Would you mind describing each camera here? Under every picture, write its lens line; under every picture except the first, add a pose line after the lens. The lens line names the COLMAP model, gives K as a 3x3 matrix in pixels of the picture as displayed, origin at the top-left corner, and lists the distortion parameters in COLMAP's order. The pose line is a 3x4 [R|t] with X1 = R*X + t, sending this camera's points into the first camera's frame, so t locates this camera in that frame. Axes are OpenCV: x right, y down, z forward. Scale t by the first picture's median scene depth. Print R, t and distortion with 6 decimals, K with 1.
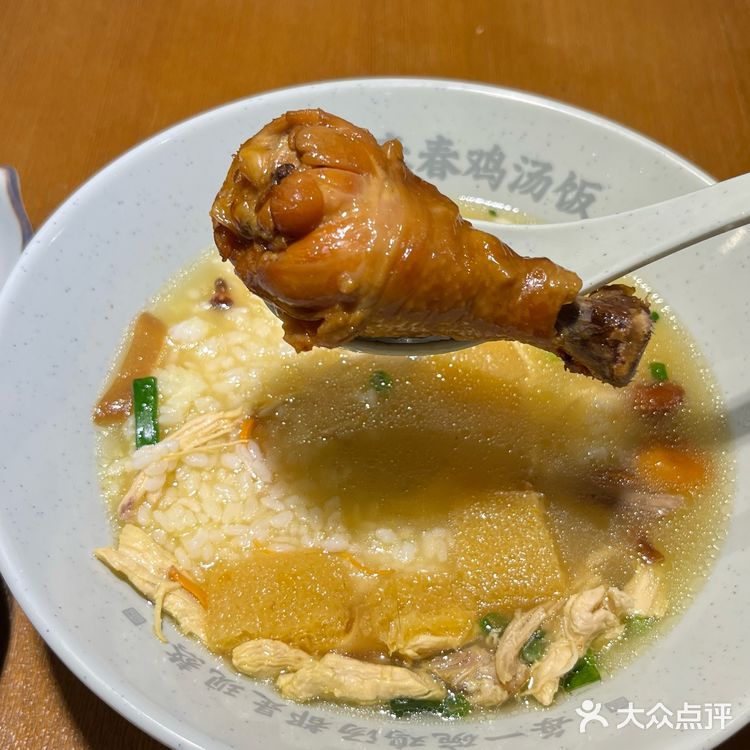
lens RADIAL K [[1023.7, 0, 394.7], [0, 1023.7, 379.0], [0, 0, 1]] dist [-0.007069, 0.000000]
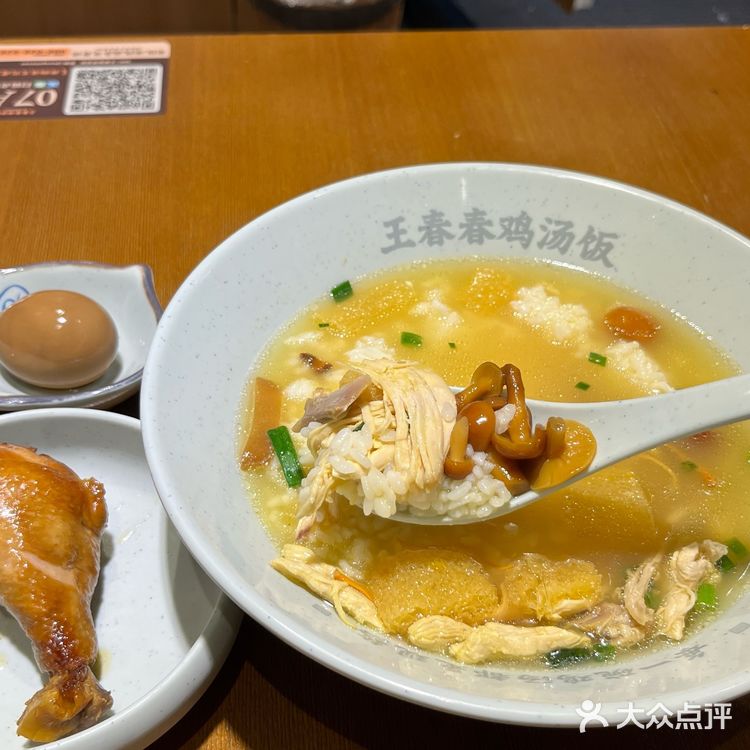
lens RADIAL K [[1023.7, 0, 398.9], [0, 1023.7, 375.7], [0, 0, 1]] dist [-0.007069, 0.000000]
pose [[0.989132, -0.106267, 0.101616, -0.222018], [0.118919, 0.984637, -0.127863, 0.112569], [-0.086468, 0.138558, 0.986572, -0.157111]]
